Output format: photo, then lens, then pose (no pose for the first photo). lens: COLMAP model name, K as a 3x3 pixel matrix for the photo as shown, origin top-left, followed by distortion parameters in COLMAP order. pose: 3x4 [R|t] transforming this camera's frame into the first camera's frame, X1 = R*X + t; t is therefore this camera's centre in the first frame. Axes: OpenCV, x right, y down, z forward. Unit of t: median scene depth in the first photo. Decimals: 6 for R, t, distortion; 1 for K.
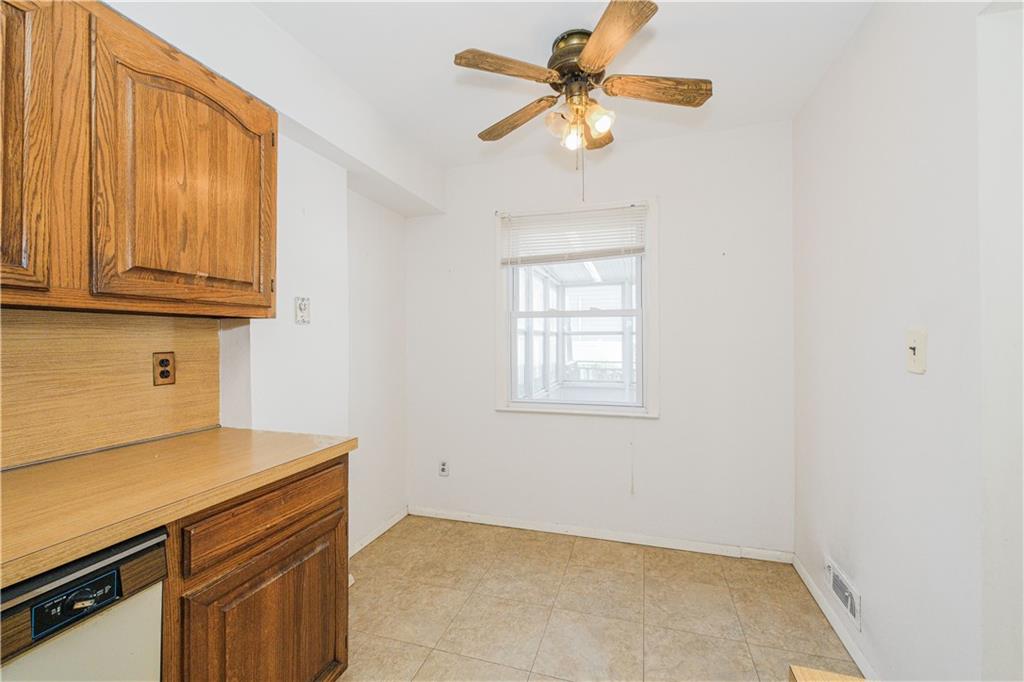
lens RADIAL K [[418.0, 0, 512.6], [0, 418.0, 336.0], [0, 0, 1]] dist [0.000154, -0.000142]
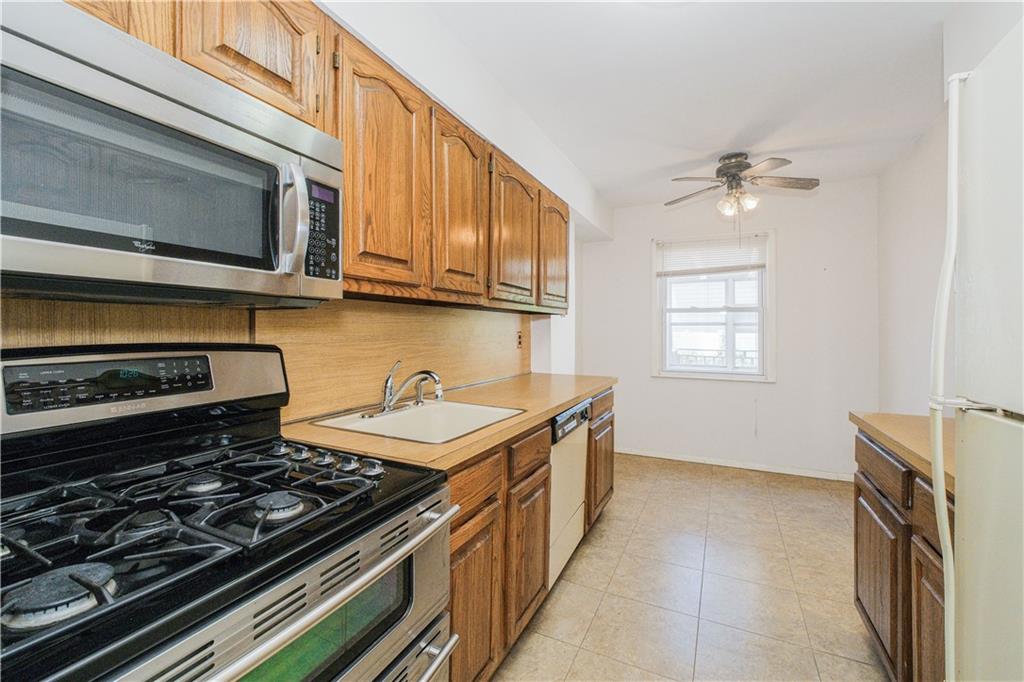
lens RADIAL K [[434.1, 0, 518.3], [0, 434.1, 327.1], [0, 0, 1]] dist [0.002654, -0.000441]
pose [[0.989860, 0.002675, -0.142020, -0.319146], [-0.003037, 0.999993, -0.002328, 0.011686], [0.142013, 0.002736, 0.989861, -0.615253]]
